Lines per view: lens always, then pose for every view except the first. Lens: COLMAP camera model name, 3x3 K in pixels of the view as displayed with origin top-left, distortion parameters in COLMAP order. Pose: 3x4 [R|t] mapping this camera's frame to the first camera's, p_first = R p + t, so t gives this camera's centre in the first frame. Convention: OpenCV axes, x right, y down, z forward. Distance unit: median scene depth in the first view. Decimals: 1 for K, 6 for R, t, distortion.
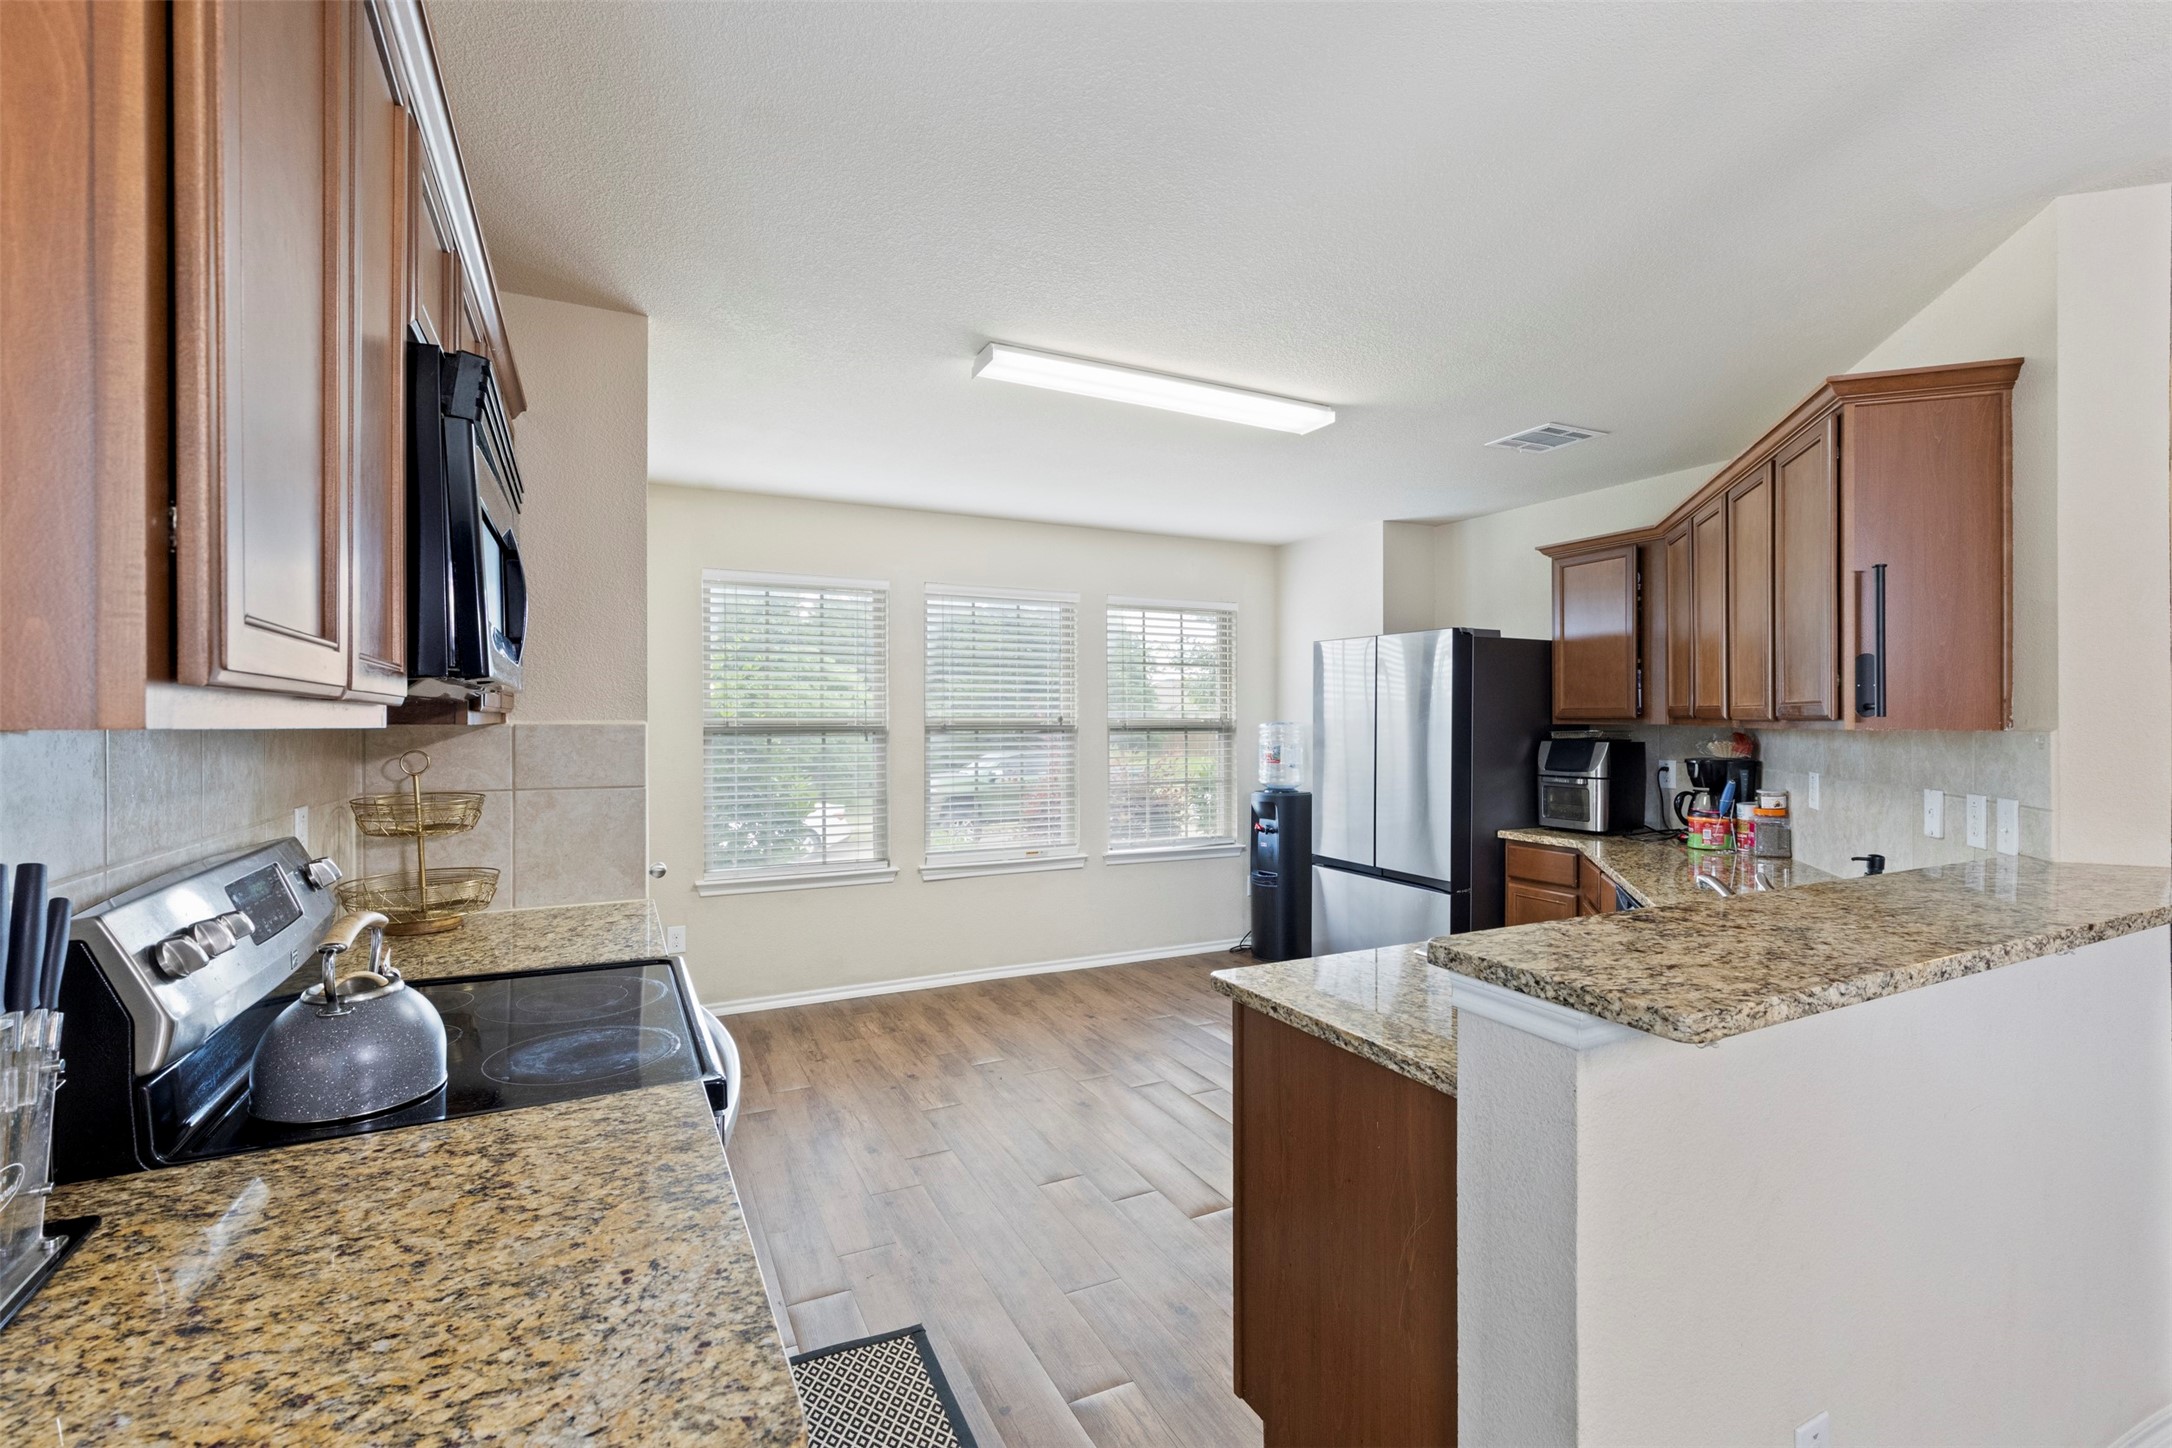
lens RADIAL K [[969.5, 0, 1099.5], [0, 969.5, 722.6], [0, 0, 1]] dist [0.002249, -0.001894]
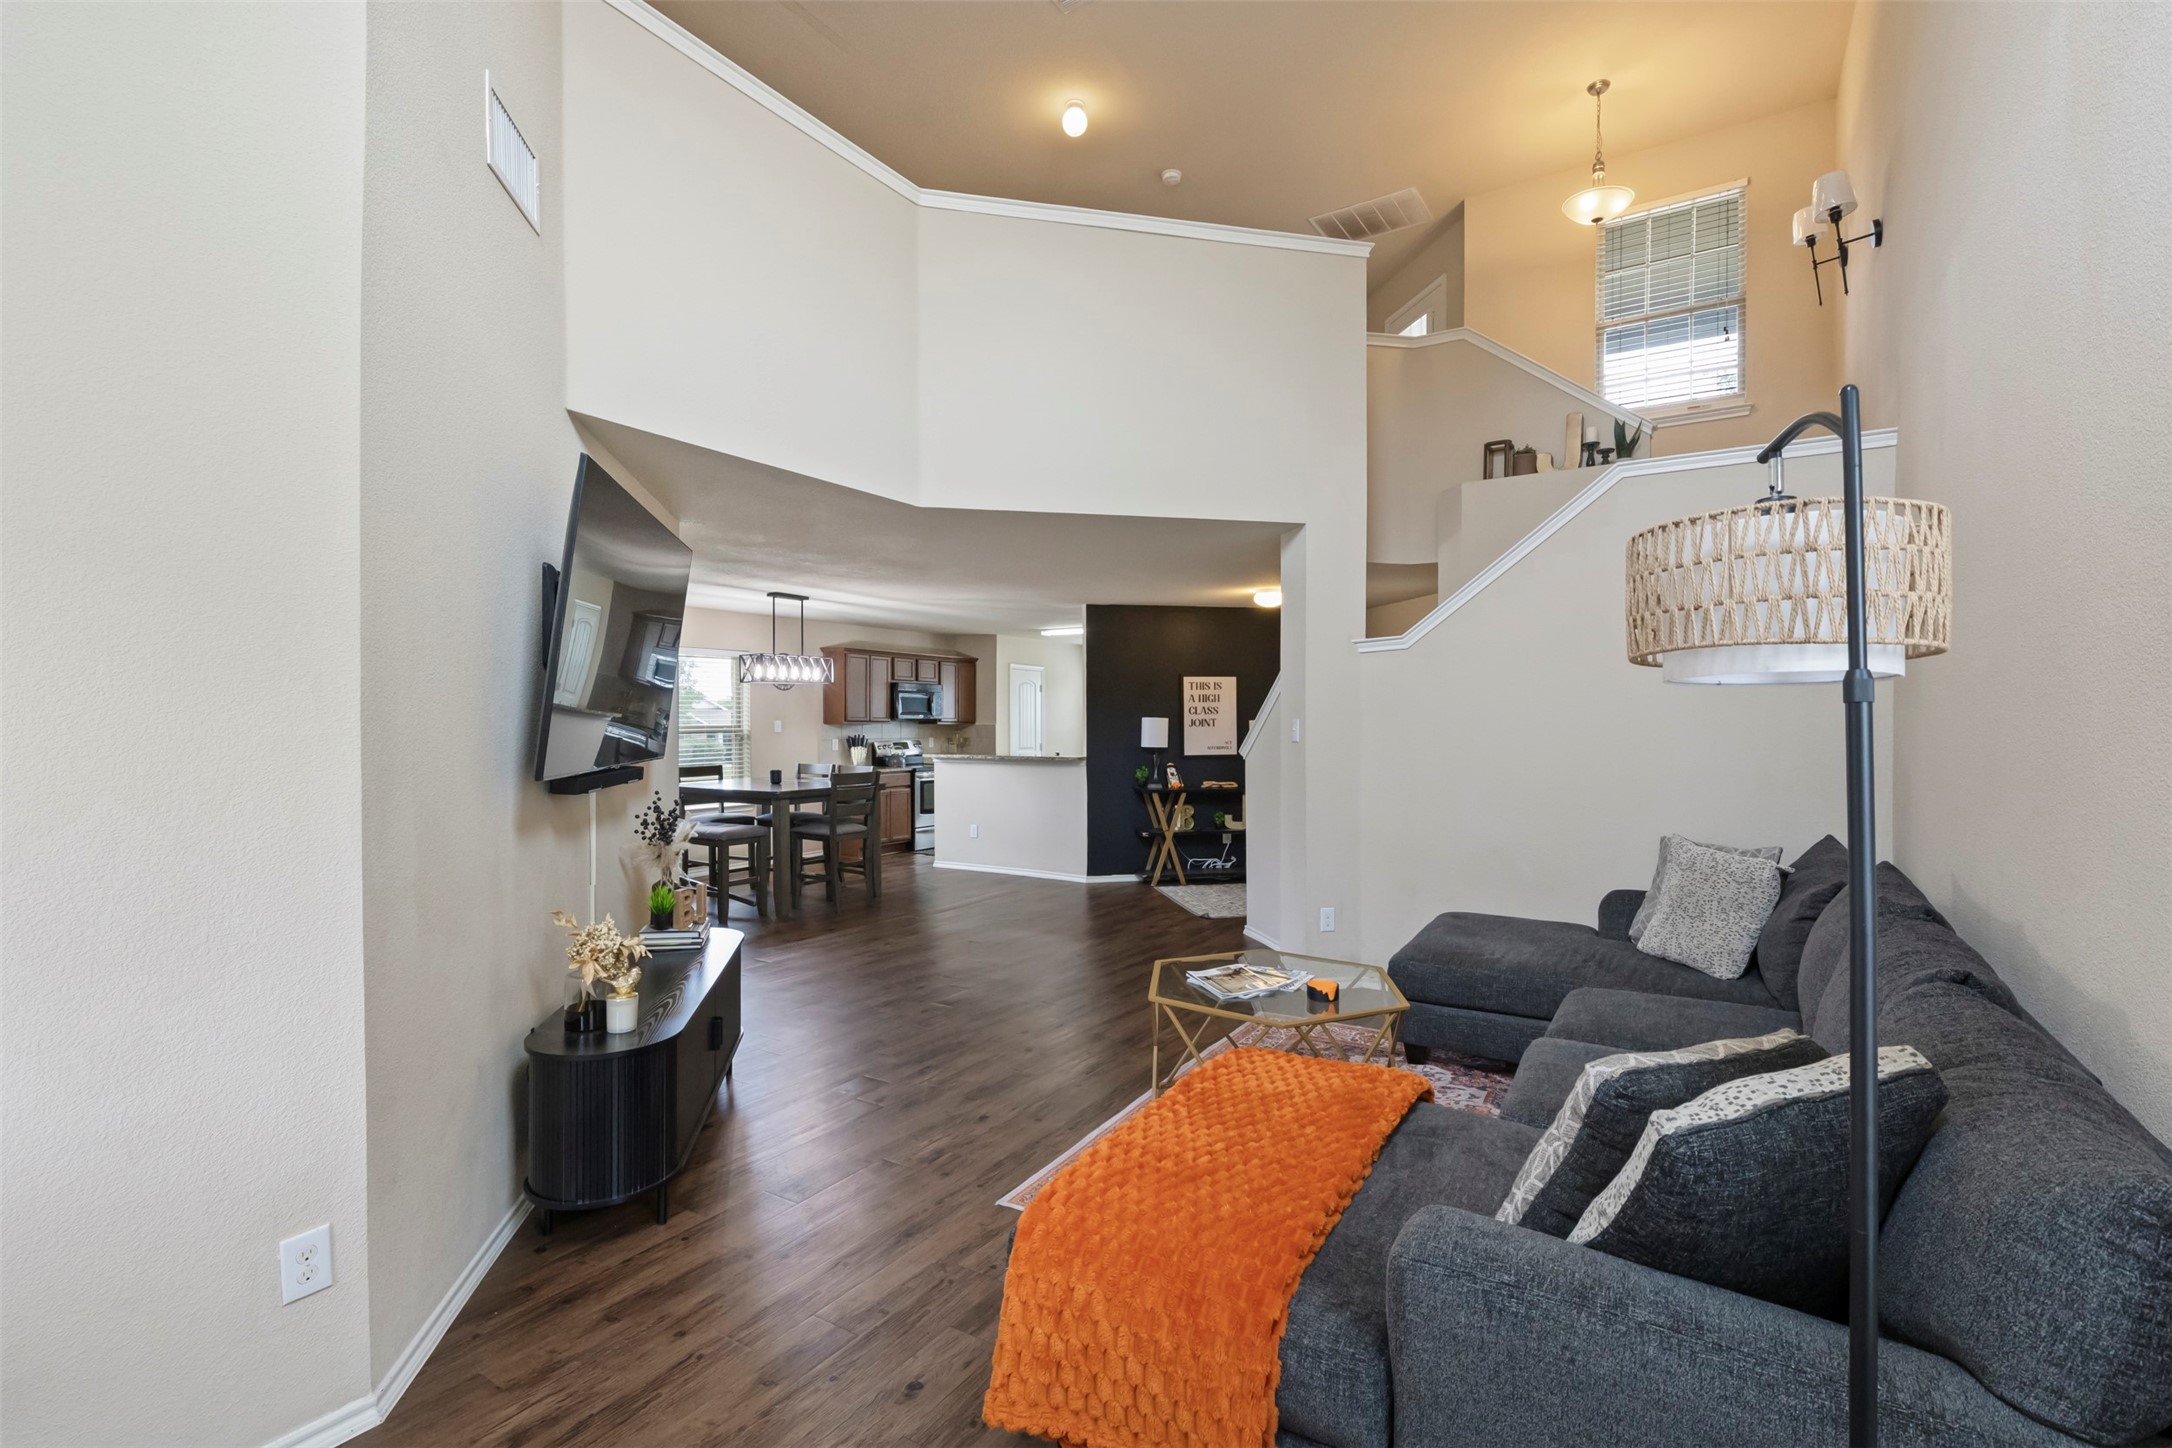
lens RADIAL K [[969.5, 0, 1092.7], [0, 969.5, 720.6], [0, 0, 1]] dist [0.002249, -0.001894]
pose [[0.505447, -0.001102, -0.862857, 2.593705], [-0.004965, 0.999979, -0.004186, 0.000659], [0.862843, 0.006399, 0.505431, -0.638716]]
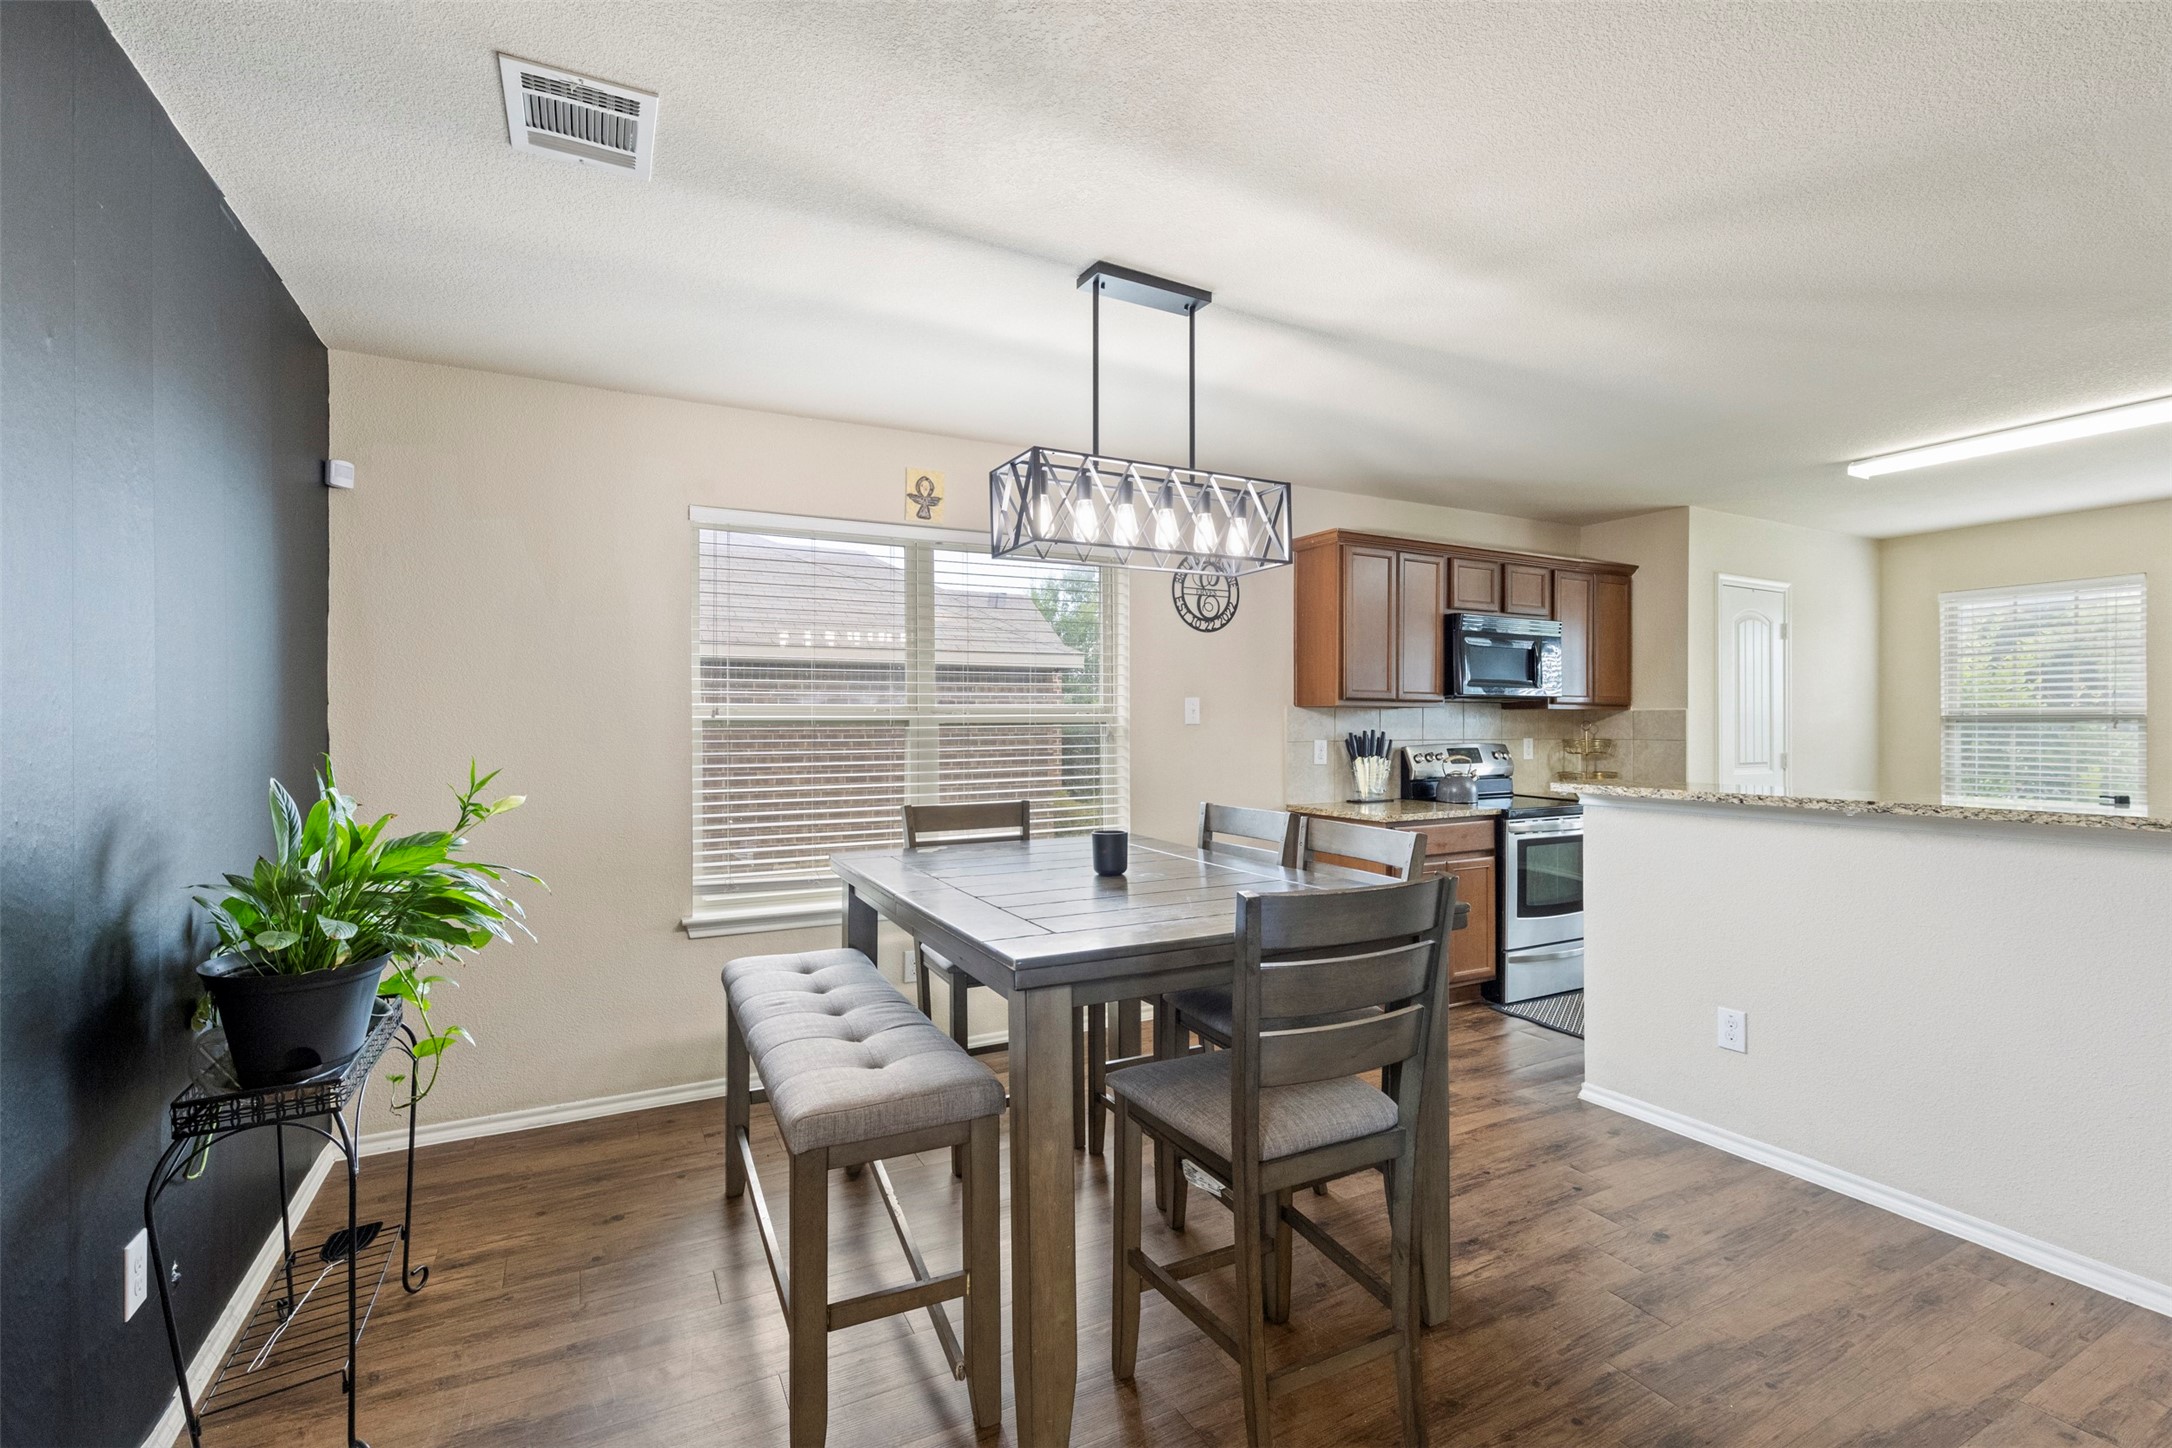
lens RADIAL K [[969.5, 0, 1099.7], [0, 969.5, 725.5], [0, 0, 1]] dist [0.002249, -0.001894]
pose [[0.013857, 0.000895, -0.999904, 1.072587], [-0.004718, 0.999989, 0.000830, 0.027151], [0.999893, 0.004706, 0.013861, -0.171772]]
